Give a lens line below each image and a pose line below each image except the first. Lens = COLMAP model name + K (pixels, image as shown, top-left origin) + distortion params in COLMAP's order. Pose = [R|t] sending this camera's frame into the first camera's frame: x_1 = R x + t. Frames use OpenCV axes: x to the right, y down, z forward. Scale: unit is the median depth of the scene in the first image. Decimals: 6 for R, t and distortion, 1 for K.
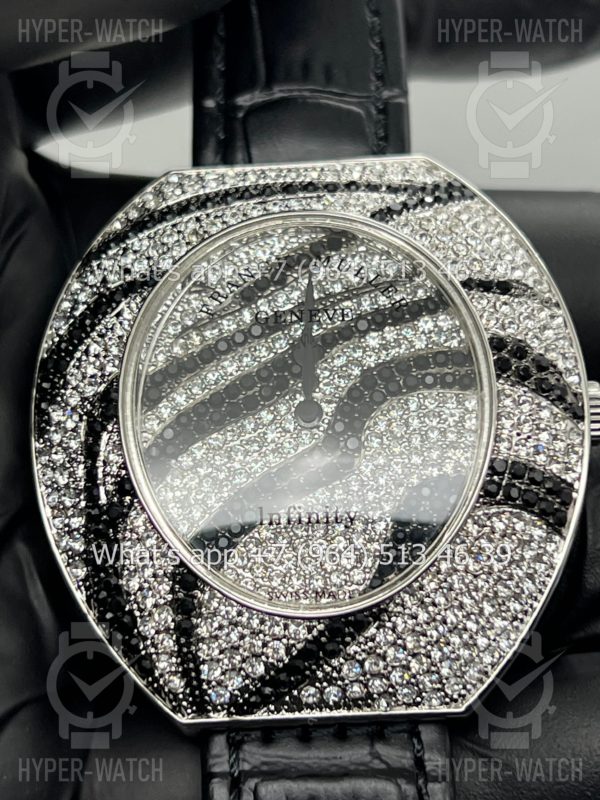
lens RADIAL K [[1904.0, 0, 300.0], [0, 1904.0, 400.0], [0, 0, 1]] dist [0.245523, -0.121150]
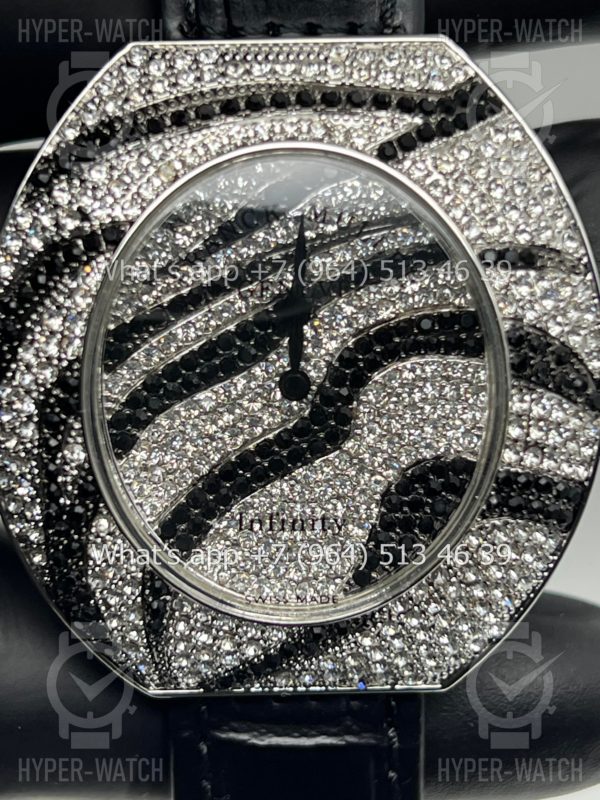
lens RADIAL K [[1904.0, 0, 300.0], [0, 1904.0, 400.0], [0, 0, 1]] dist [0.245523, -0.121150]
pose [[0.997675, 0.017026, 0.065988, -0.052747], [-0.047121, 0.871870, 0.487465, -0.431287], [-0.049233, -0.489441, 0.870645, 0.235723]]
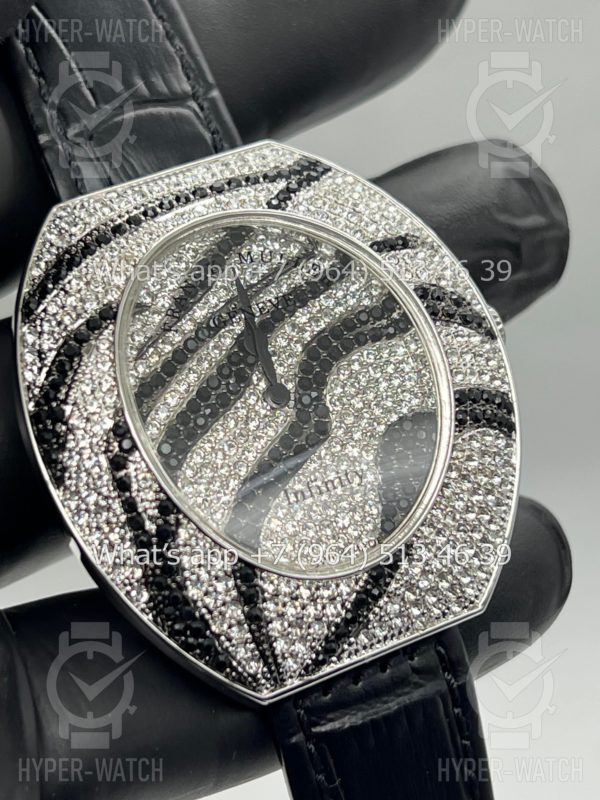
lens RADIAL K [[1904.0, 0, 300.0], [0, 1904.0, 400.0], [0, 0, 1]] dist [0.245523, -0.121150]
pose [[0.883496, -0.266156, 0.385480, -0.420716], [0.240910, 0.963902, 0.113379, -0.115549], [-0.401742, -0.007304, 0.915724, -0.008668]]
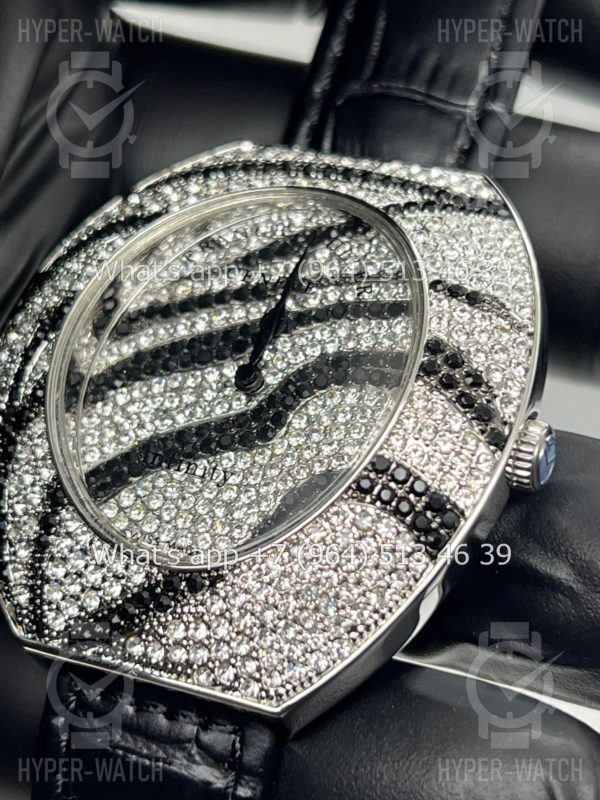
lens RADIAL K [[1904.0, 0, 300.0], [0, 1904.0, 400.0], [0, 0, 1]] dist [0.245523, -0.121150]
pose [[0.888522, 0.230828, -0.396543, 0.426213], [-0.282912, 0.956016, -0.077415, 0.087156], [0.361232, 0.180972, 0.914746, 0.134250]]
